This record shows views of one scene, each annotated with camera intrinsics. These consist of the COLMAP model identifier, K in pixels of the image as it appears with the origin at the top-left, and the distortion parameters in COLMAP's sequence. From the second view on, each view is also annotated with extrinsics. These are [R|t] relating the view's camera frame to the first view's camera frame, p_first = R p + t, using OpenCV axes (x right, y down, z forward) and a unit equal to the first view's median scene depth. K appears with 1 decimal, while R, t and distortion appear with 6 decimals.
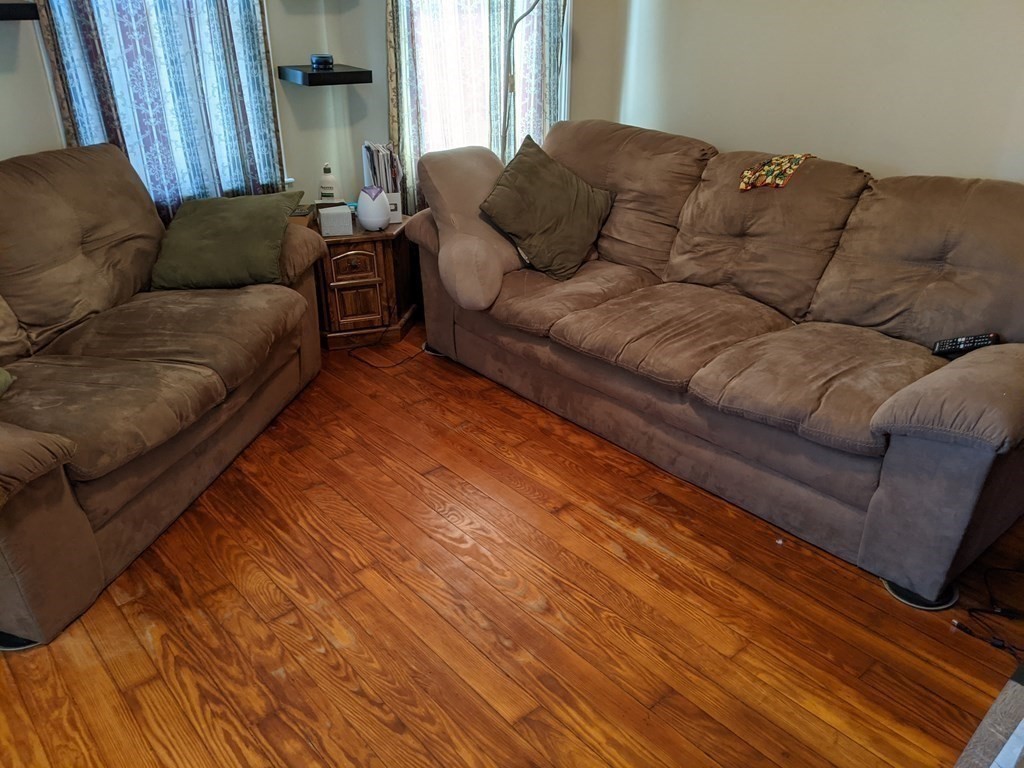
lens RADIAL K [[798.3, 0, 505.1], [0, 798.3, 370.0], [0, 0, 1]] dist [0.071371, -0.128519]
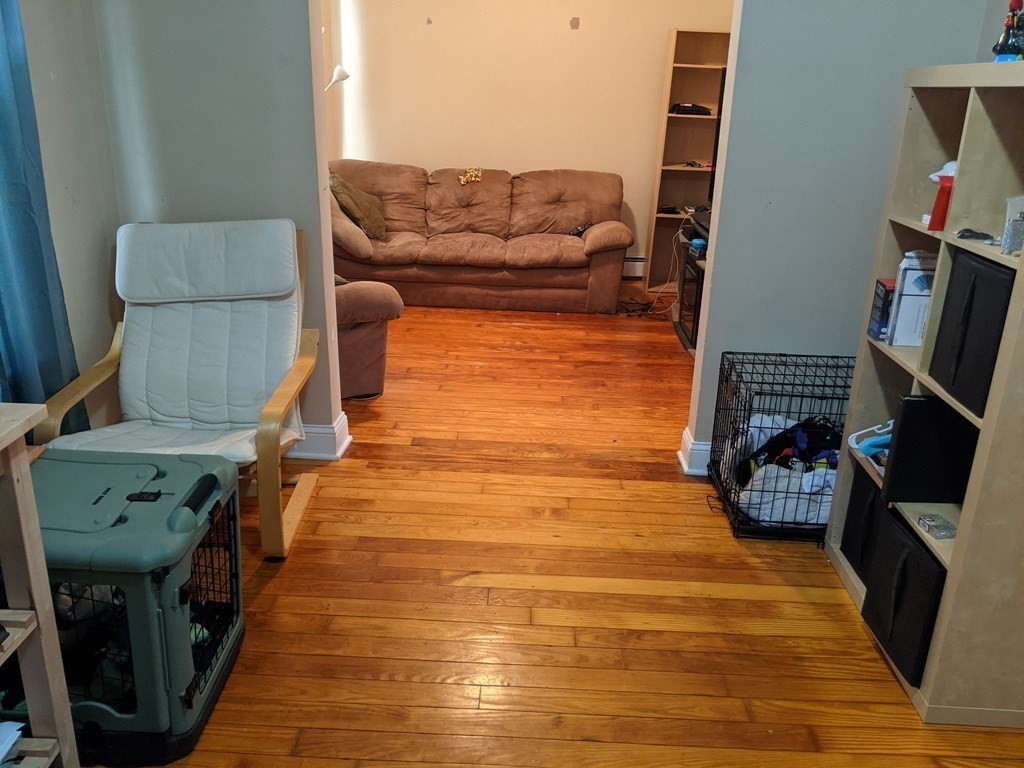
lens RADIAL K [[798.3, 0, 505.1], [0, 798.3, 370.0], [0, 0, 1]] dist [0.071371, -0.128519]
pose [[0.662916, -0.208716, 0.719014, -1.435982], [0.277880, 0.960351, 0.022572, 0.258474], [-0.695216, 0.184836, 0.694629, -0.499182]]
